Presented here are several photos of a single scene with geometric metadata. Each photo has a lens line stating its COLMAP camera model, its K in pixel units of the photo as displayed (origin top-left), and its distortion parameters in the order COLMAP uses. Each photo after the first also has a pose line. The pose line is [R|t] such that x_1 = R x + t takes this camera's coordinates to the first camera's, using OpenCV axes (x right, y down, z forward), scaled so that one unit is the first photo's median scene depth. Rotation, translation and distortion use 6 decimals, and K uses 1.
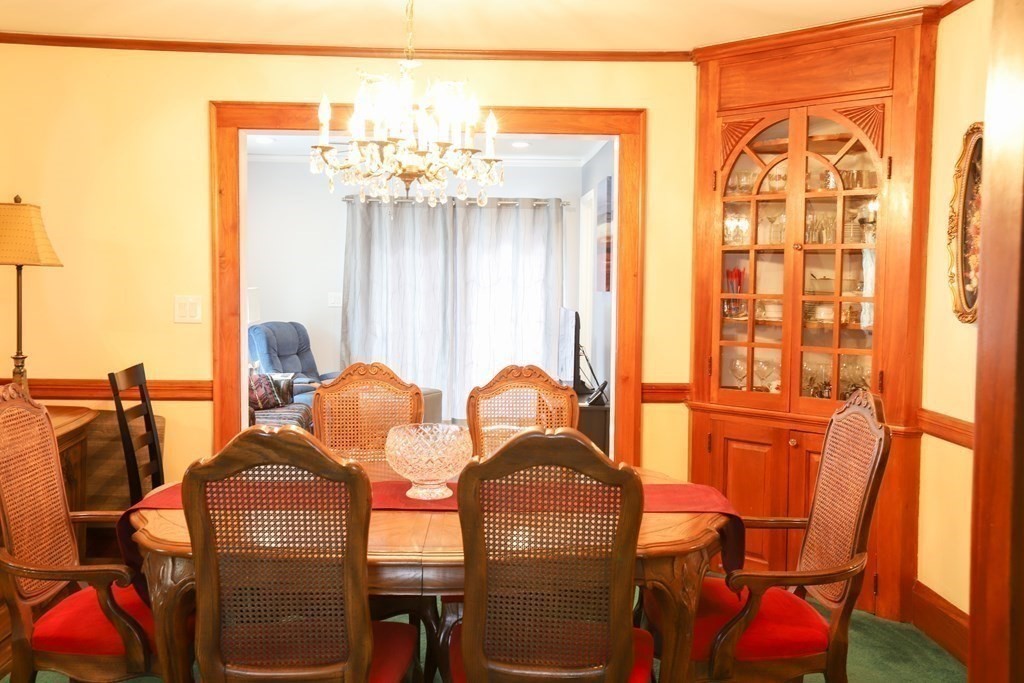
lens RADIAL K [[990.6, 0, 510.6], [0, 990.6, 328.2], [0, 0, 1]] dist [0.059777, 0.001175]
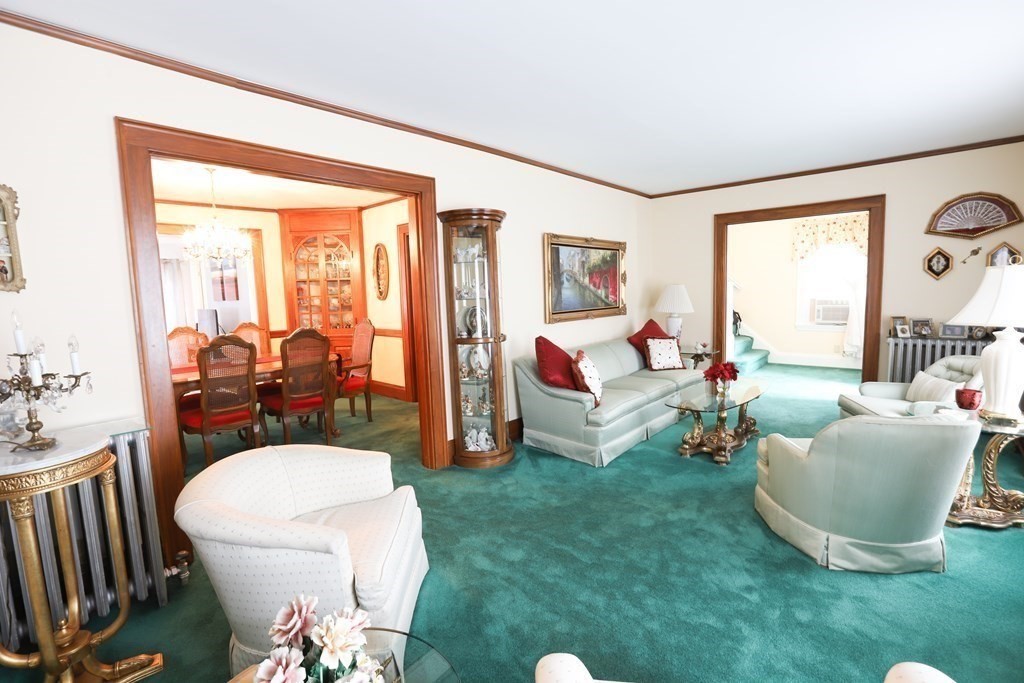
lens RADIAL K [[466.2, 0, 509.0], [0, 466.2, 341.8], [0, 0, 1]] dist [-0.056266, 0.018950]
pose [[0.708568, -0.110343, 0.696962, -0.293717], [0.072472, 0.993855, 0.083669, 0.028368], [-0.701912, -0.008775, 0.712210, -0.368730]]
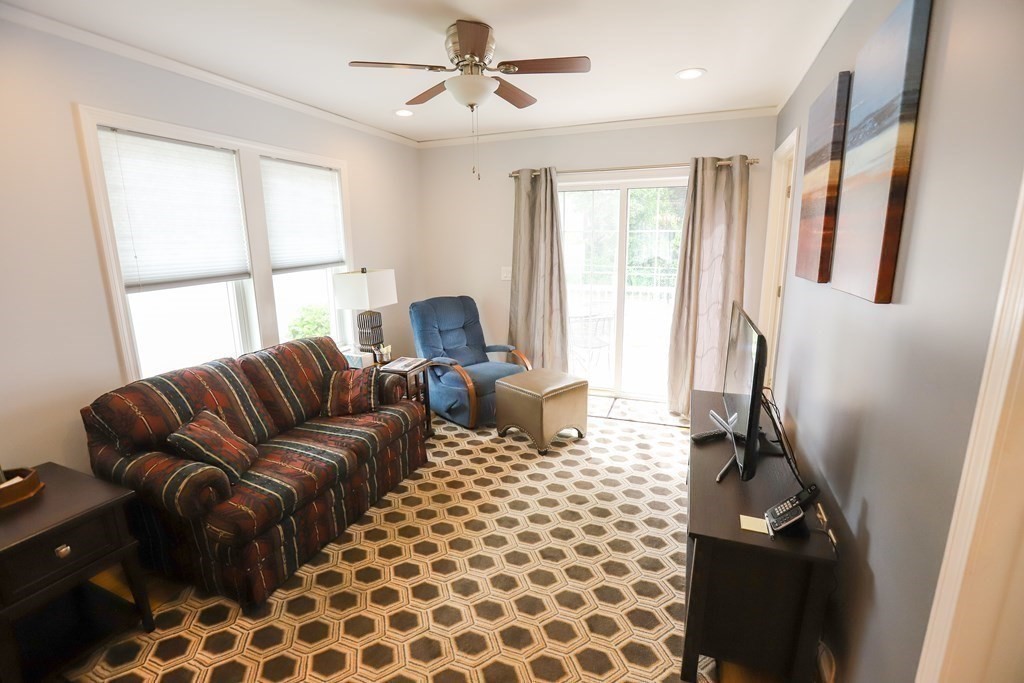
lens RADIAL K [[466.2, 0, 509.0], [0, 466.2, 341.8], [0, 0, 1]] dist [-0.056266, 0.018950]
pose [[0.913470, 0.061693, -0.402202, 0.060842], [0.003810, 0.987099, 0.160063, -0.072321], [0.406888, -0.147746, 0.901451, 1.059610]]
